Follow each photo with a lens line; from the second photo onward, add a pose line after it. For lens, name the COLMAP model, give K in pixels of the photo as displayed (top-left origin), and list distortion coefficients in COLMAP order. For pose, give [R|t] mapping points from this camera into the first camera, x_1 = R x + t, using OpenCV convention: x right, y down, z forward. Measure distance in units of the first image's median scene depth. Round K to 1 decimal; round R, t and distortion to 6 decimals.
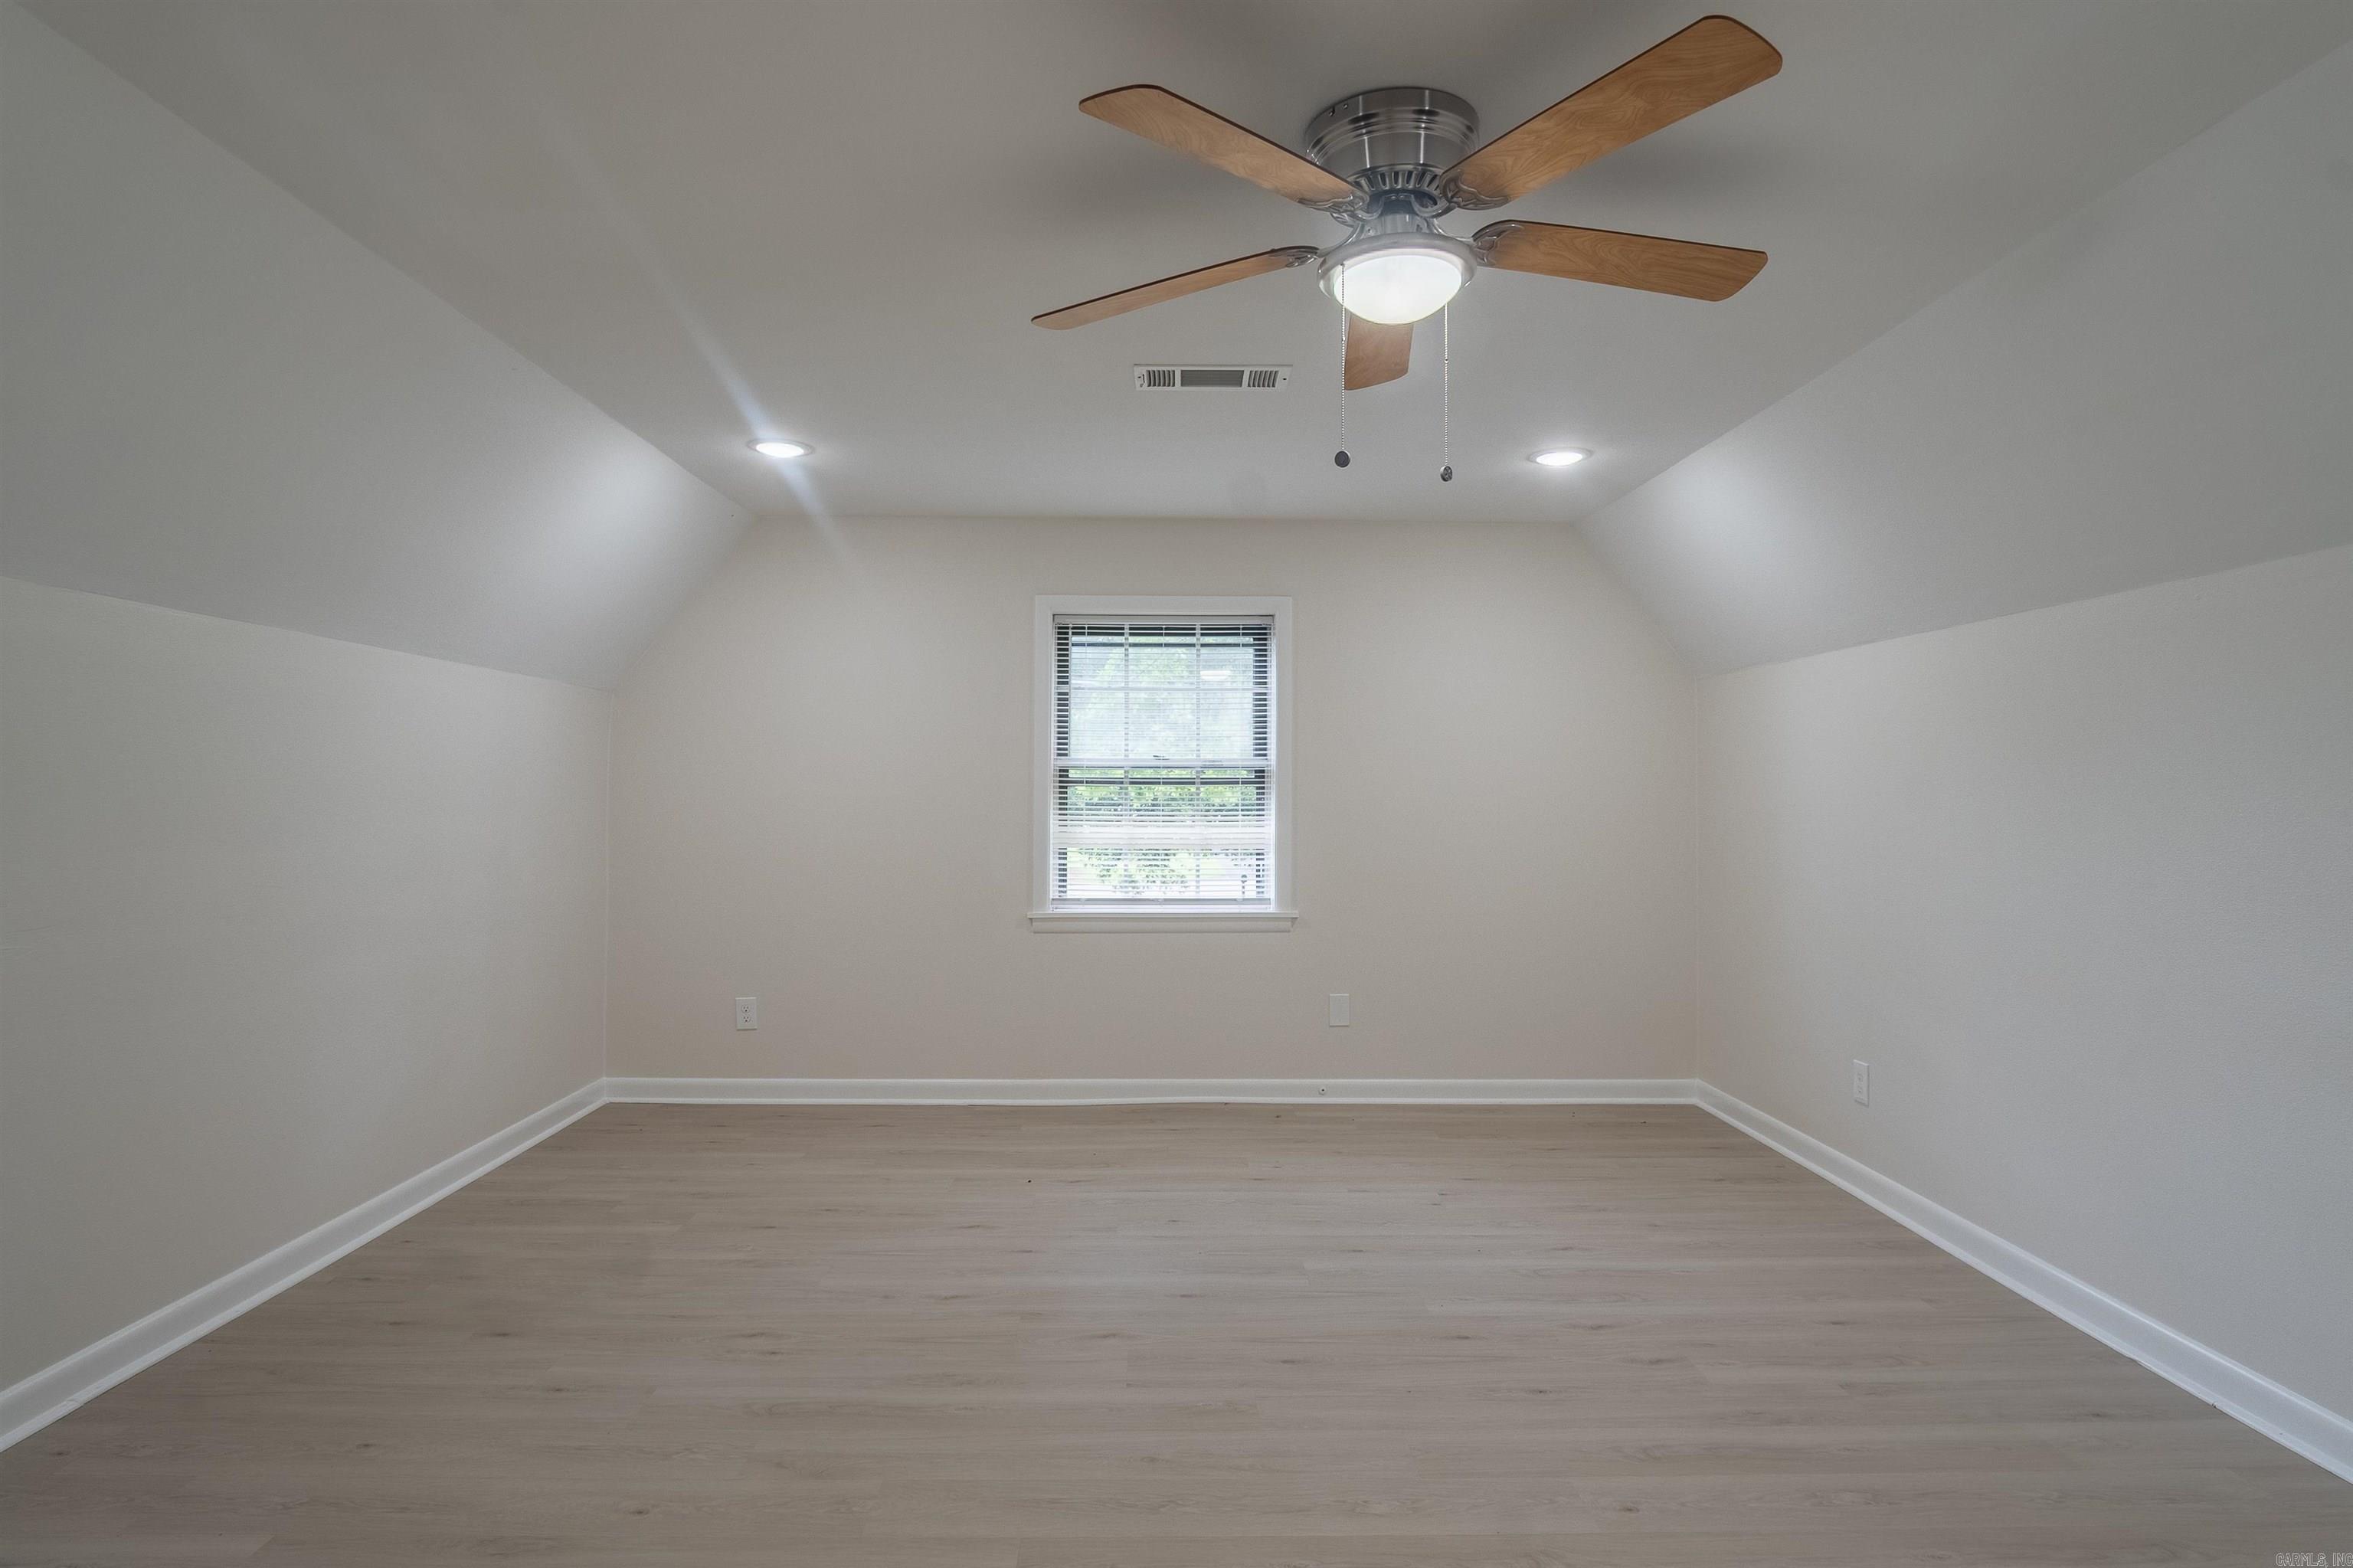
lens RADIAL K [[1276.3, 0, 1170.0], [0, 1276.3, 781.9], [0, 0, 1]] dist [-0.030362, 0.007147]
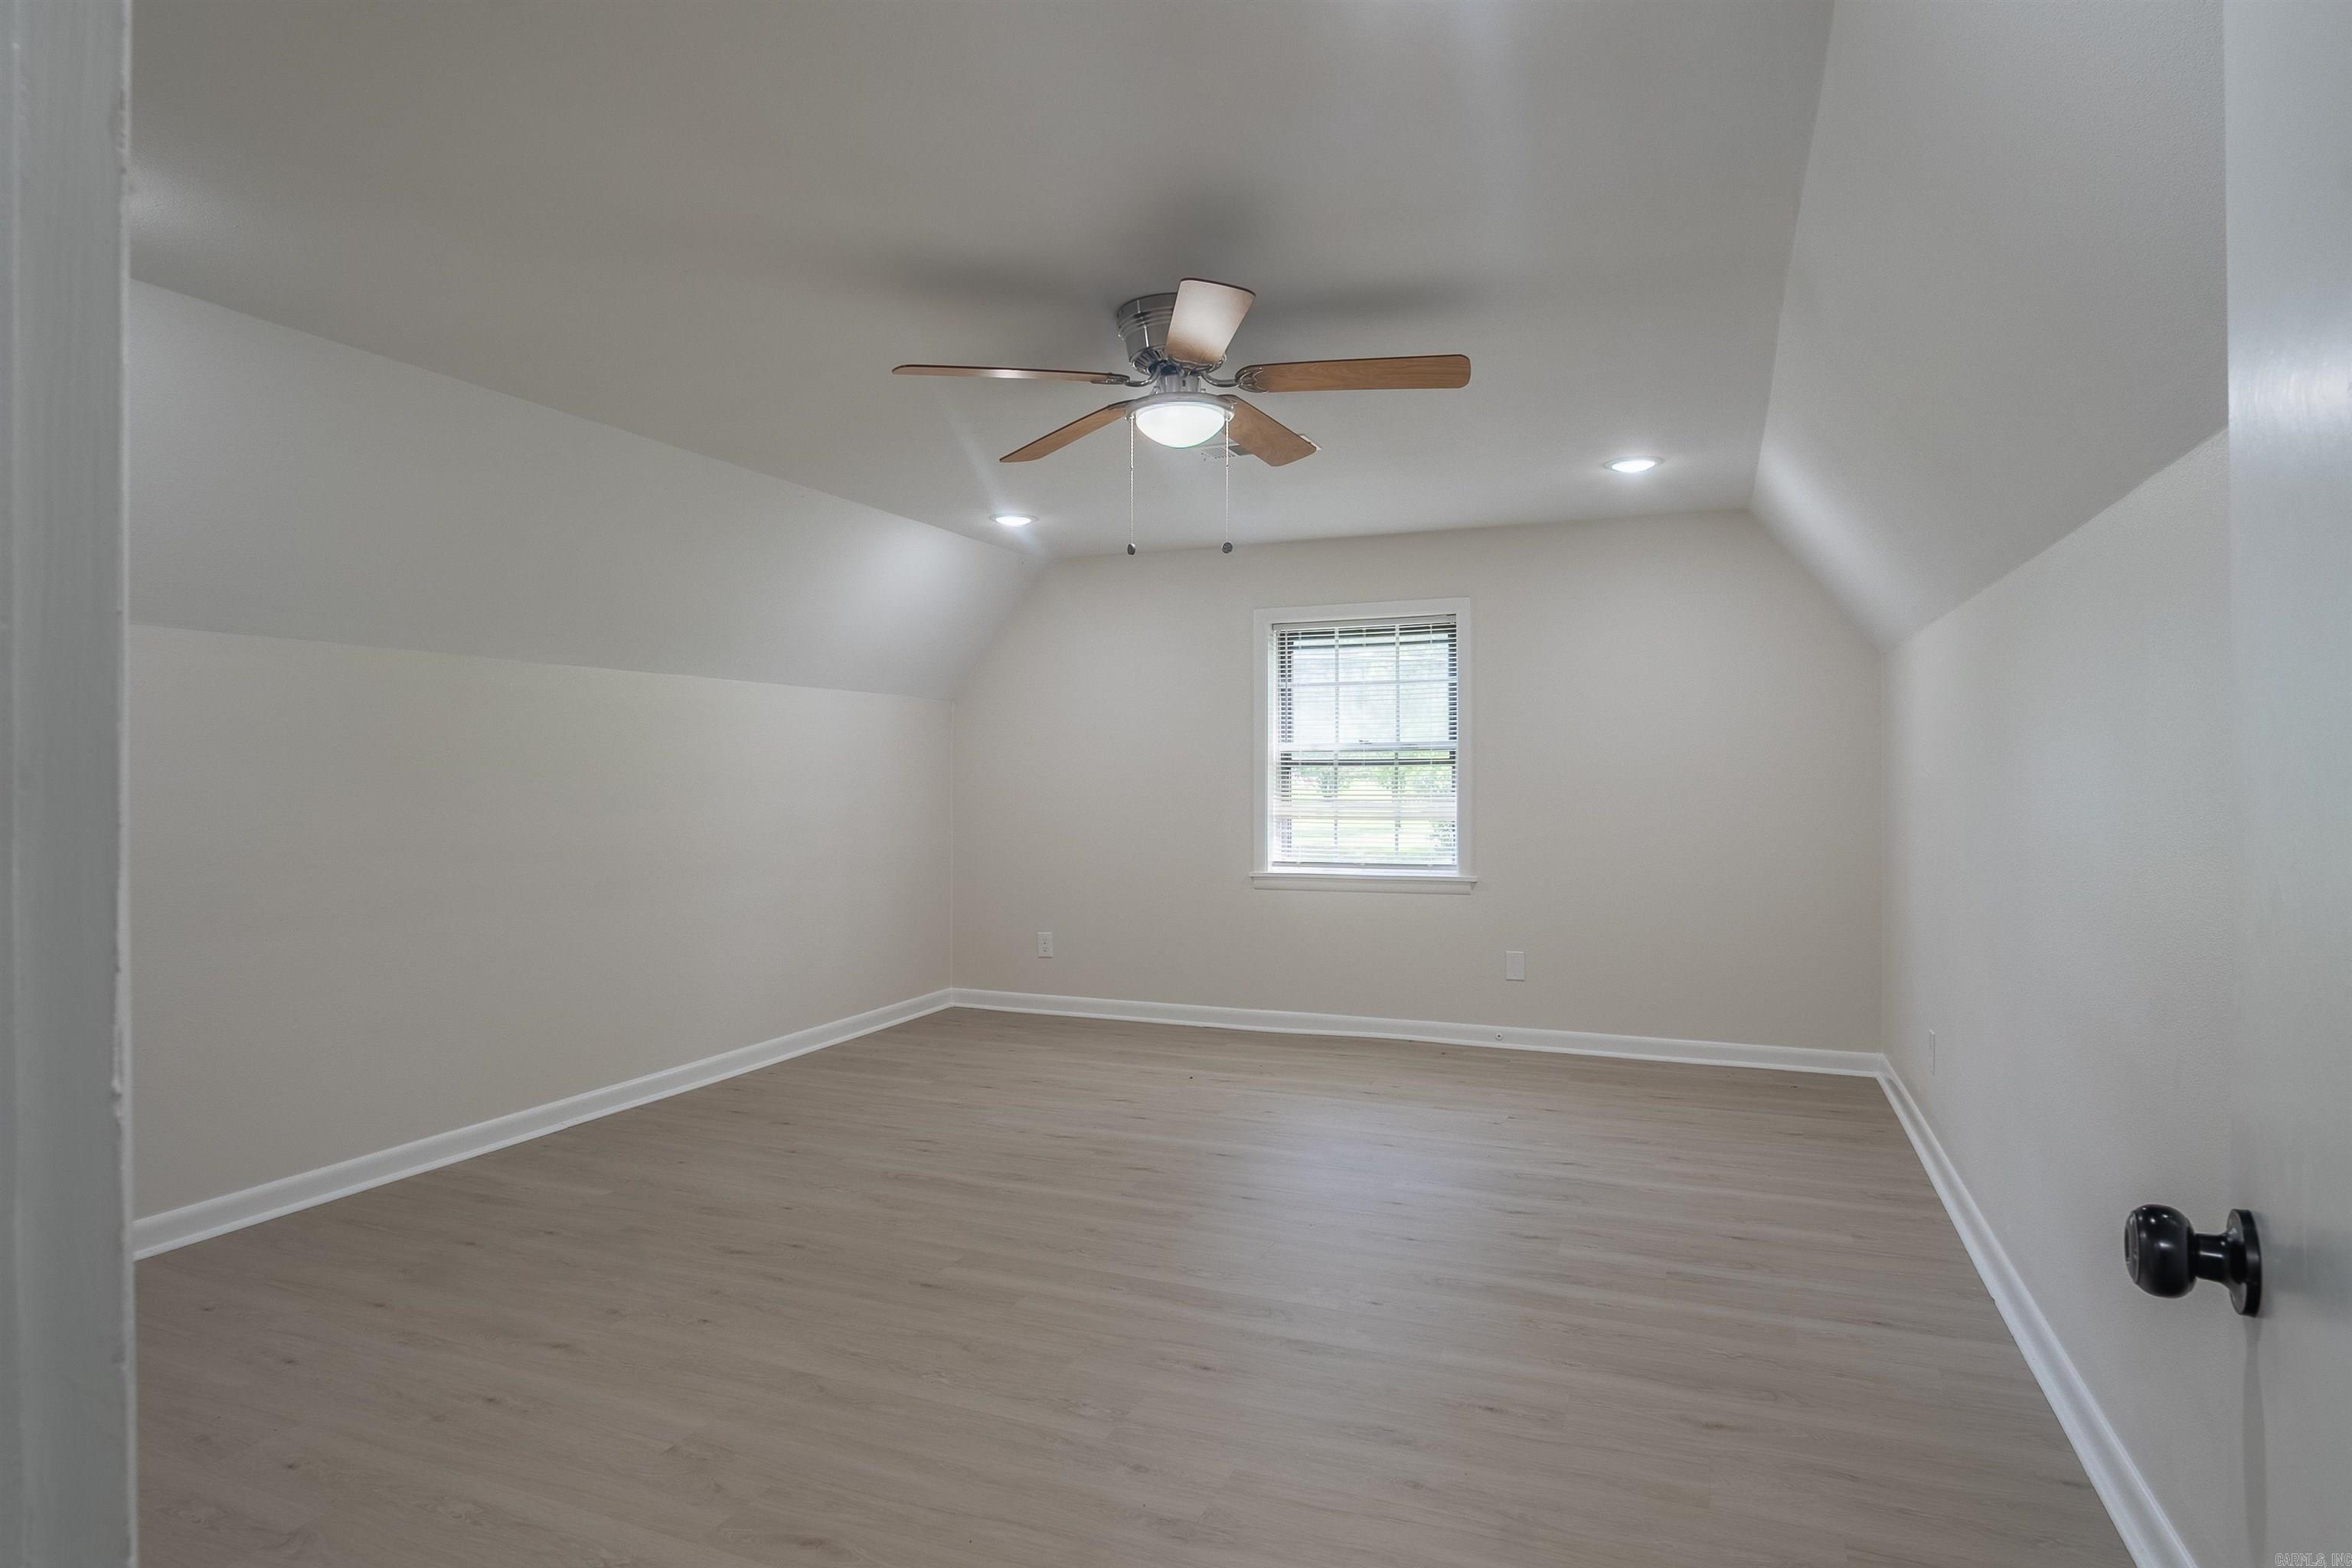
lens RADIAL K [[1275.7, 0, 1176.8], [0, 1275.7, 780.1], [0, 0, 1]] dist [-0.030362, 0.007147]
pose [[0.916646, -0.006028, -0.399655, 0.310010], [0.011829, 0.999857, 0.012051, -0.000493], [0.399525, -0.015774, 0.916587, -0.138340]]
